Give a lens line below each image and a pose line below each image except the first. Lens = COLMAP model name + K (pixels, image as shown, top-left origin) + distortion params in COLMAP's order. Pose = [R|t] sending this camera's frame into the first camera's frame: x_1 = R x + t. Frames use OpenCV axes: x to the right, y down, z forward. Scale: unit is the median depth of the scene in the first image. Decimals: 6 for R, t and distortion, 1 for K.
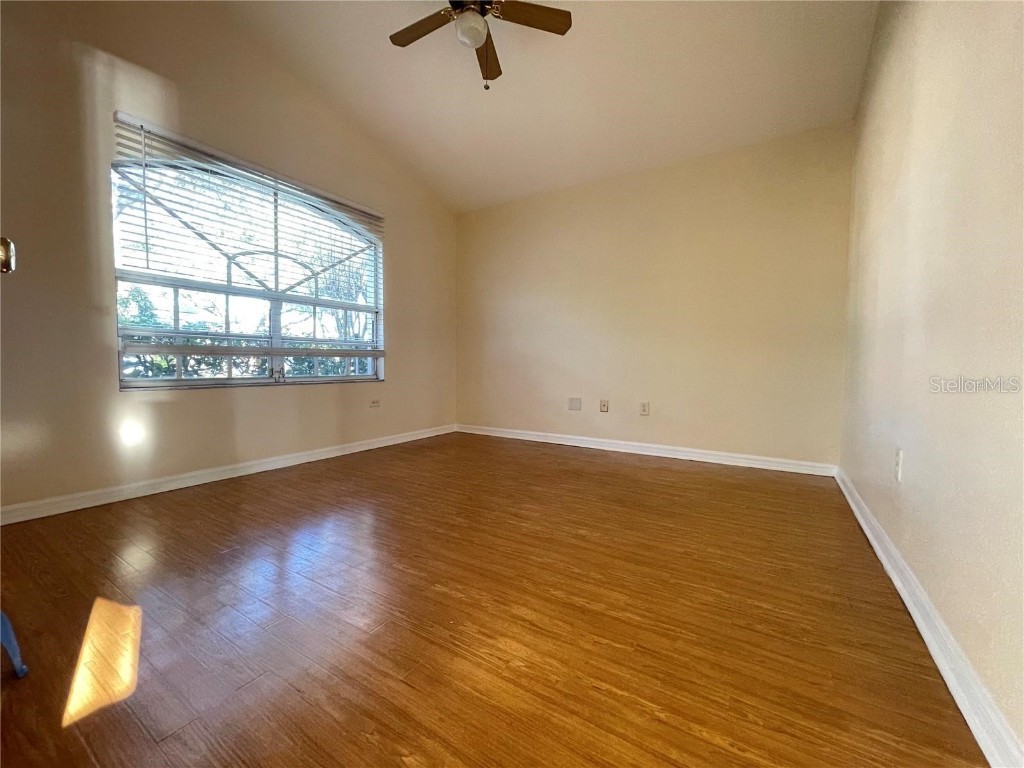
lens RADIAL K [[412.7, 0, 510.1], [0, 412.7, 376.8], [0, 0, 1]] dist [0.002097, -0.000289]
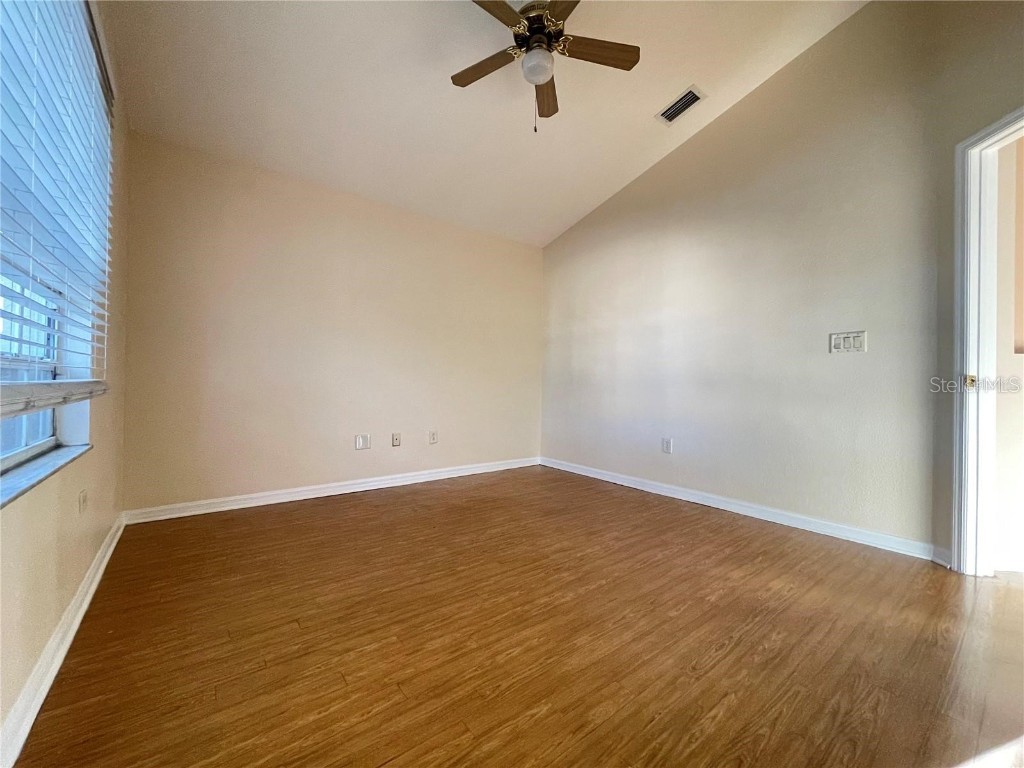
lens RADIAL K [[412.7, 0, 510.2], [0, 412.7, 386.6], [0, 0, 1]] dist [0.002097, -0.000289]
pose [[0.339408, -0.008628, 0.940600, -1.037575], [0.017505, 0.999843, 0.002855, -0.090270], [-0.940476, 0.015496, 0.339506, 0.773838]]
